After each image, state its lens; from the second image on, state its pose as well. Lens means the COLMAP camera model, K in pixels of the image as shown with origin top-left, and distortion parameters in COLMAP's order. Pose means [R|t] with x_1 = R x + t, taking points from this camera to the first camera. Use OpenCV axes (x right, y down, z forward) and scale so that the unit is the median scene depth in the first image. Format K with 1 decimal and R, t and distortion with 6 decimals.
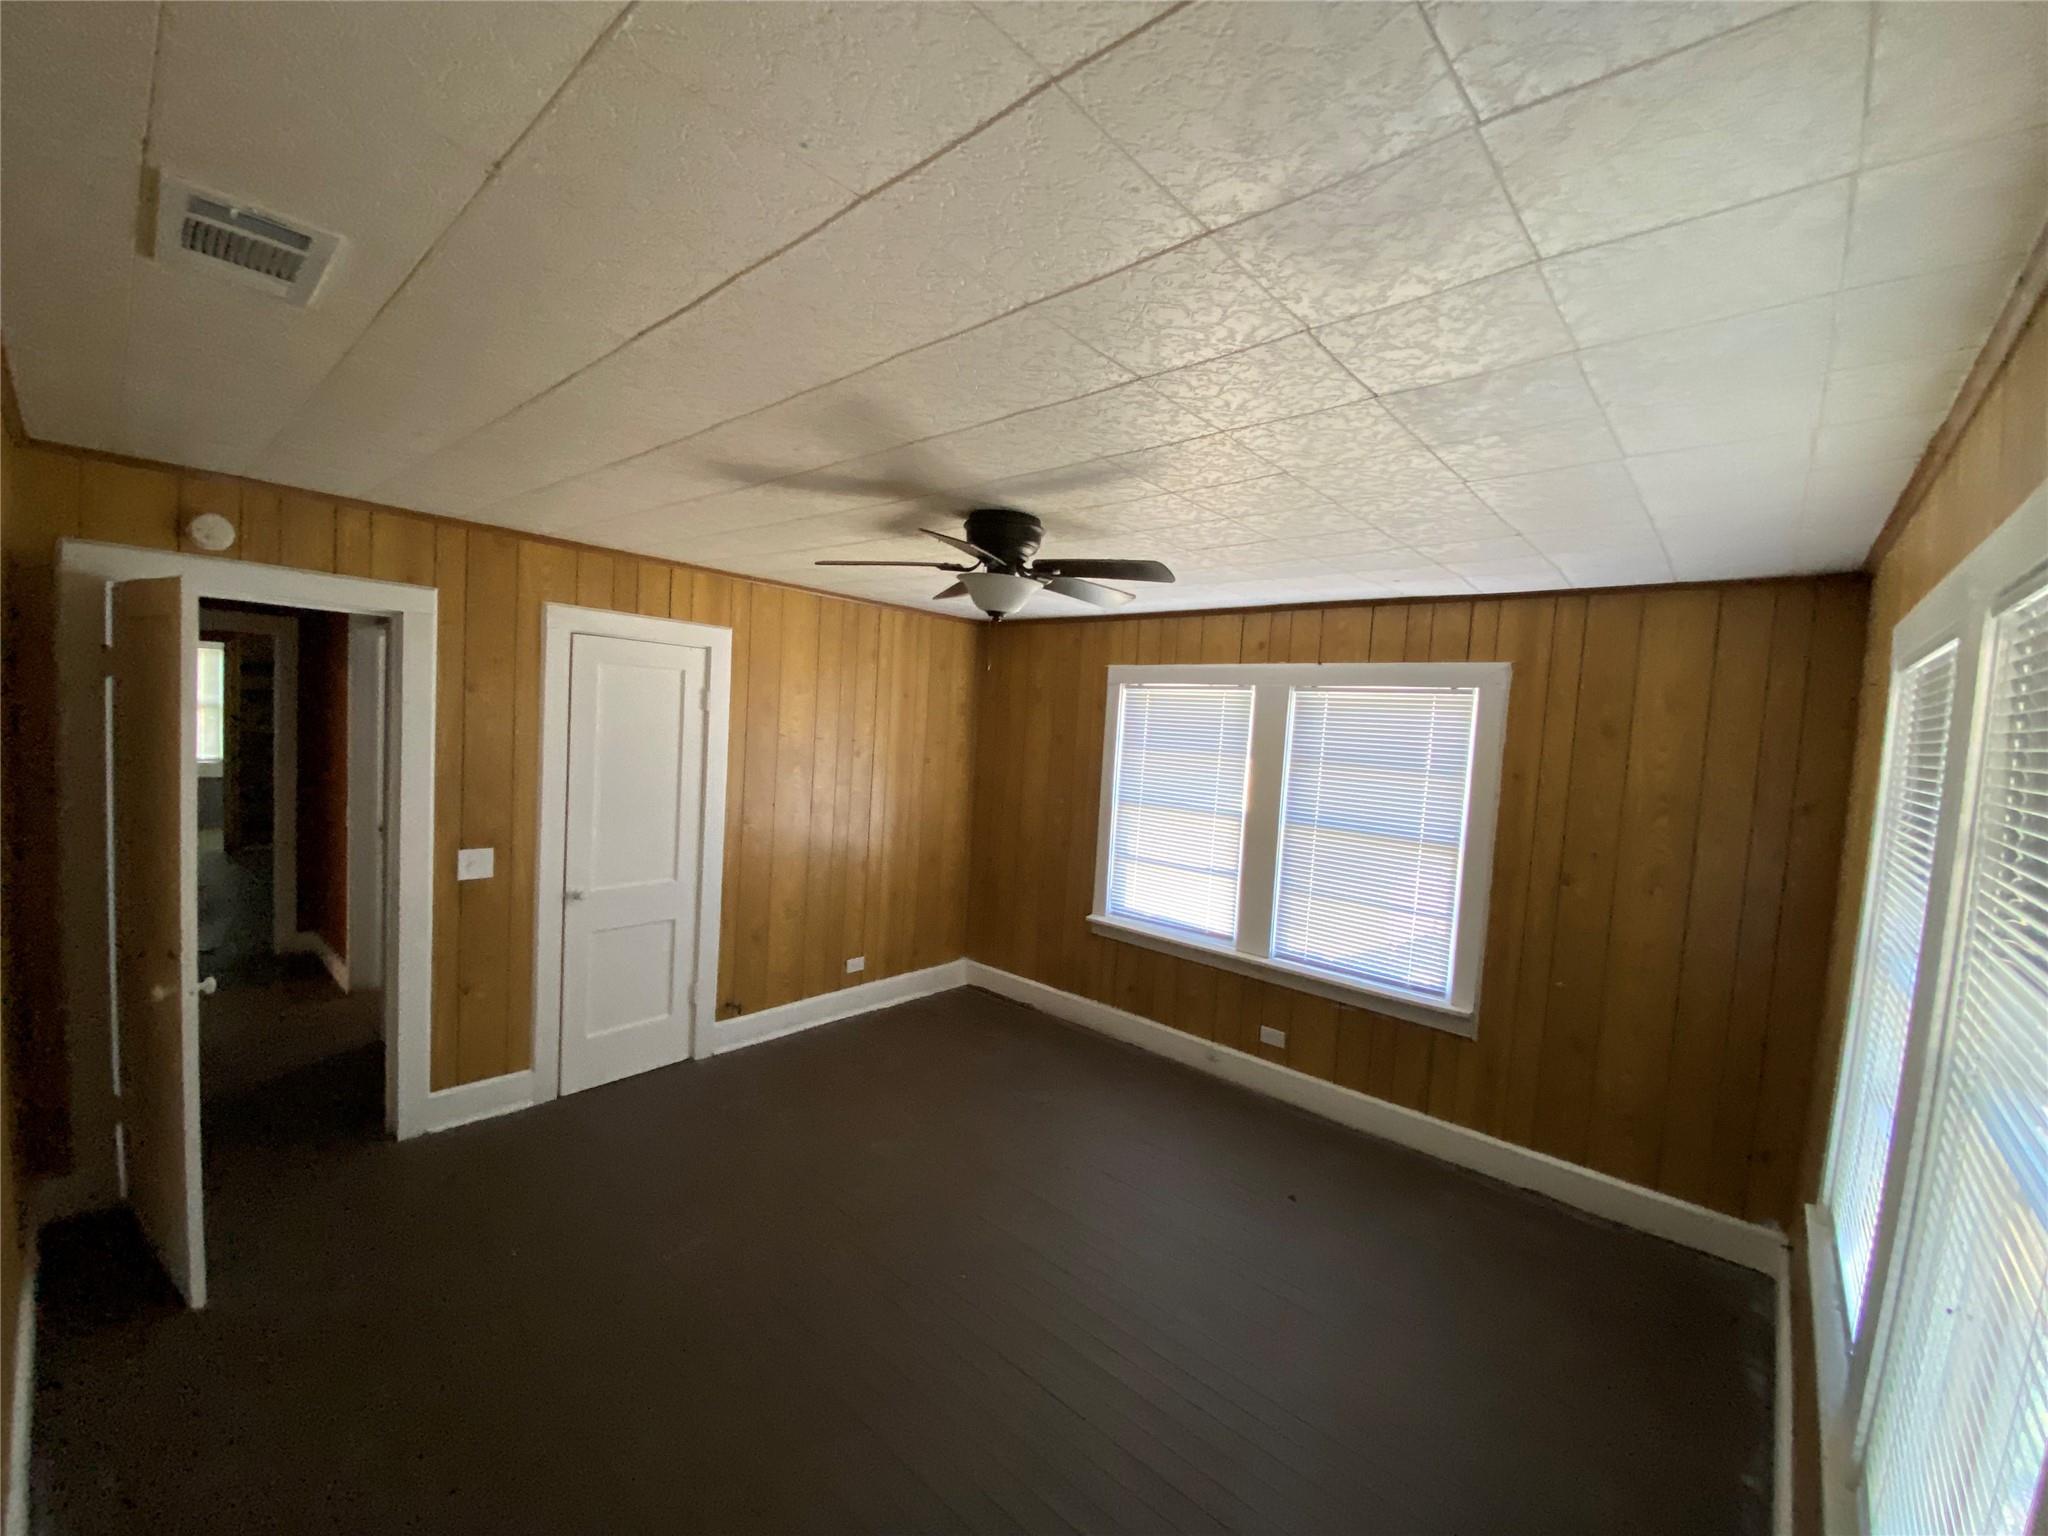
lens RADIAL K [[837.9, 0, 1024.0], [0, 837.9, 768.0], [0, 0, 1]] dist [0.038916, -0.034393]
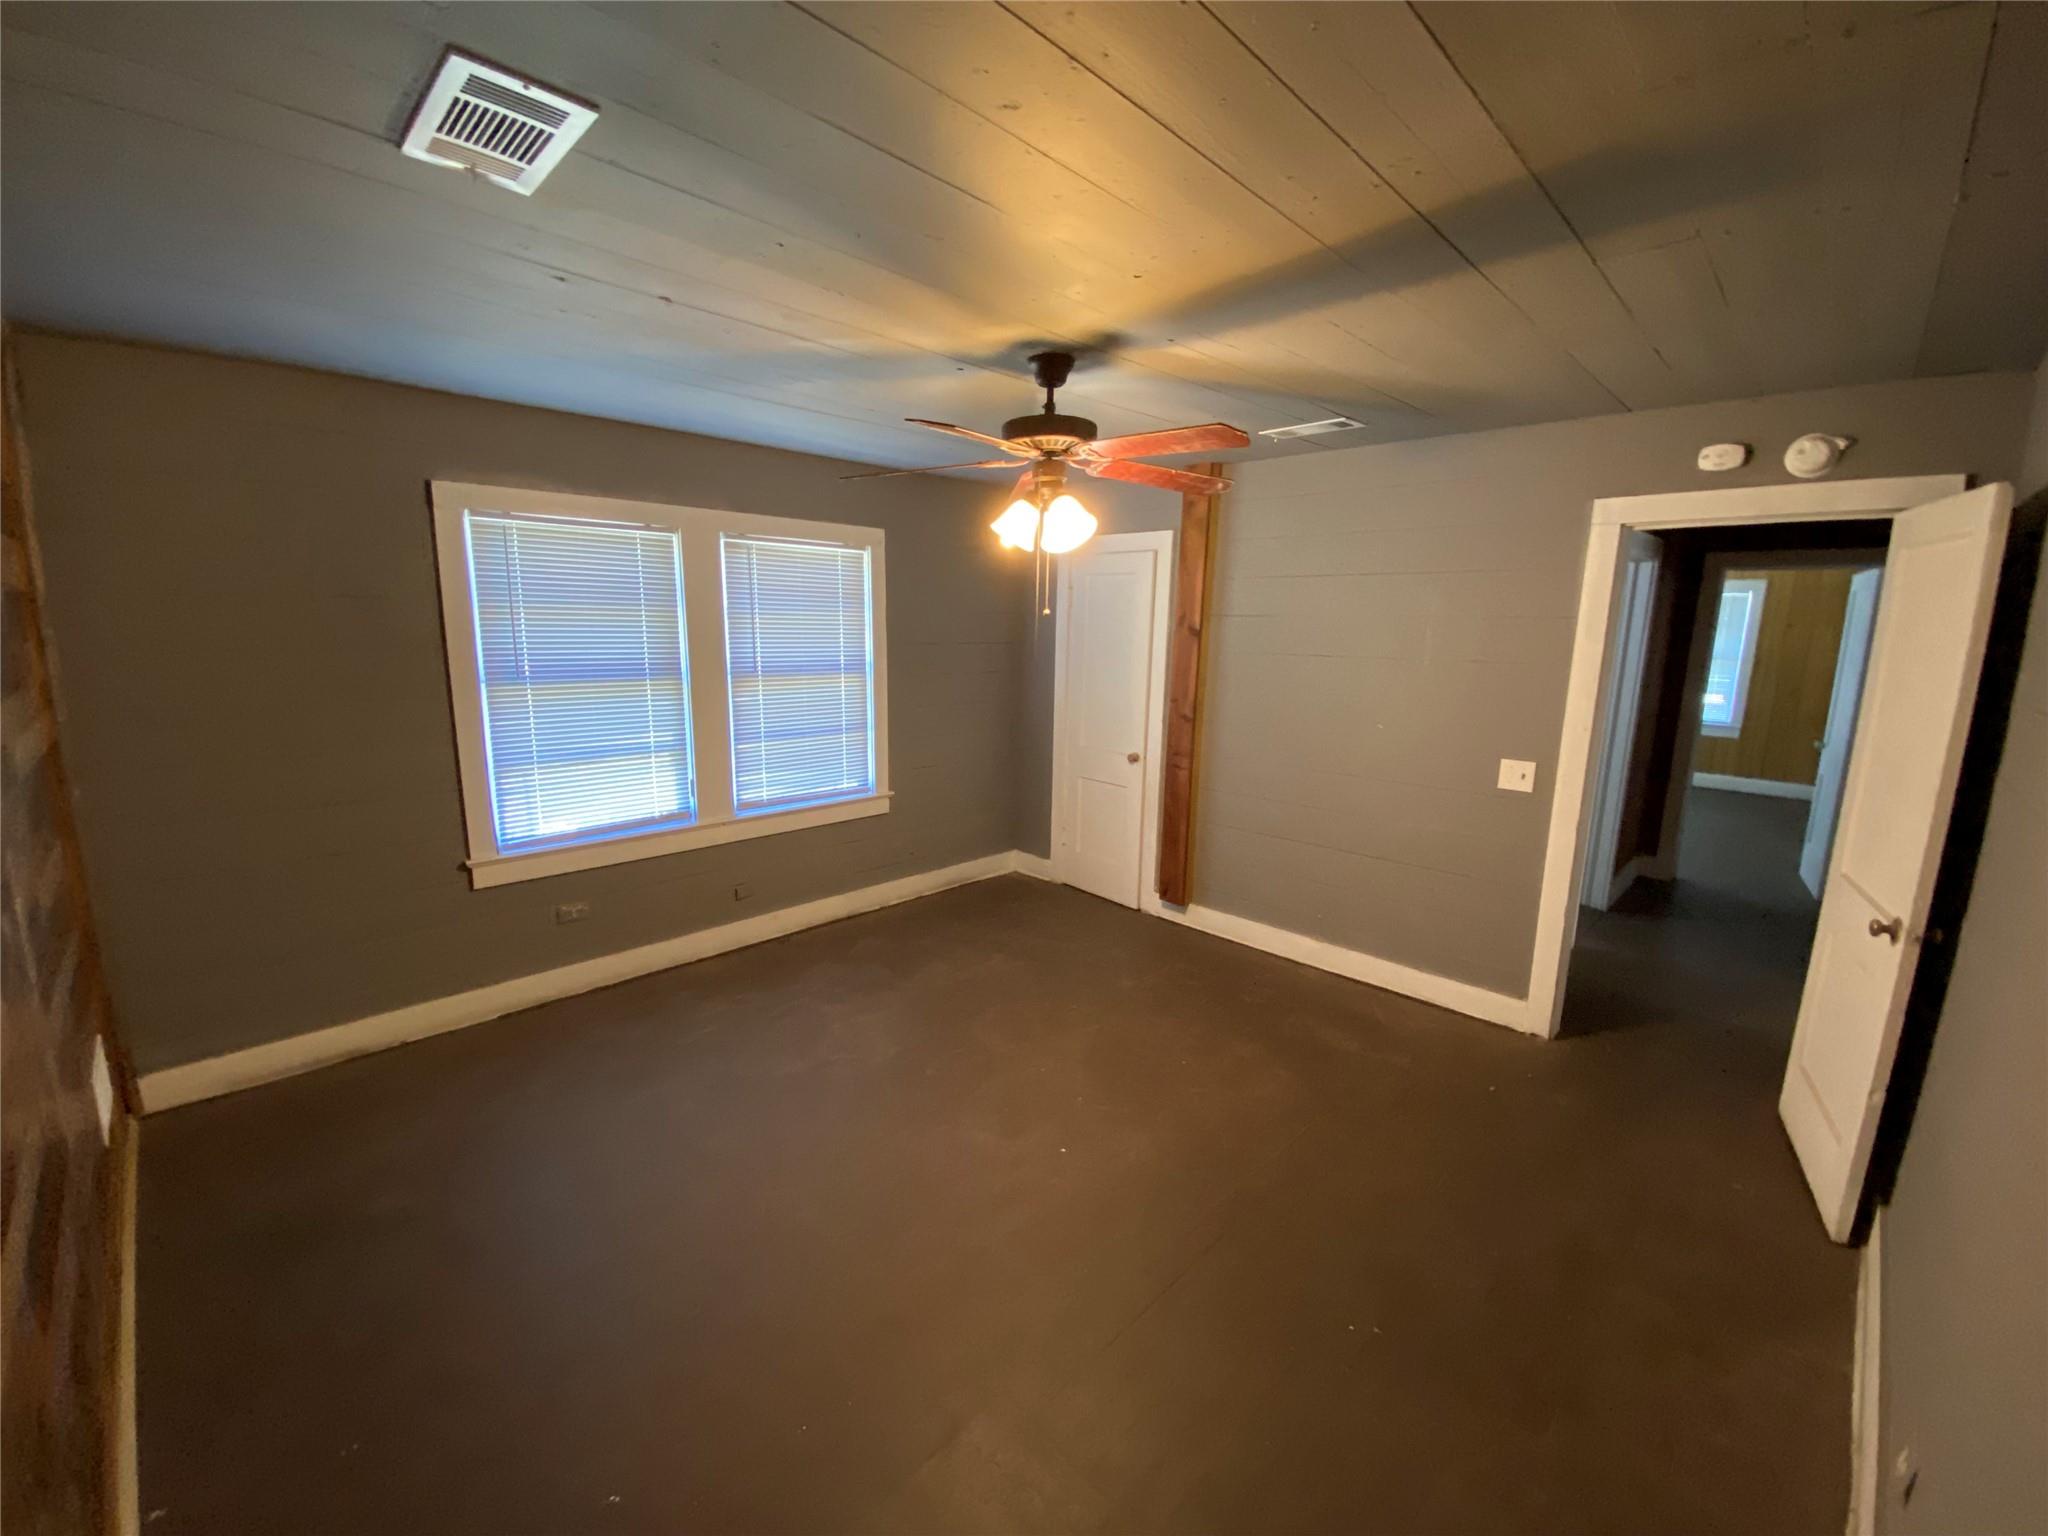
lens RADIAL K [[839.1, 0, 1026.7], [0, 839.1, 773.3], [0, 0, 1]] dist [0.027247, -0.024341]
pose [[0.045416, -0.235829, 0.970733, -0.755504], [0.041602, 0.971339, 0.234030, -0.048795], [-0.998102, 0.029756, 0.053925, 0.683391]]
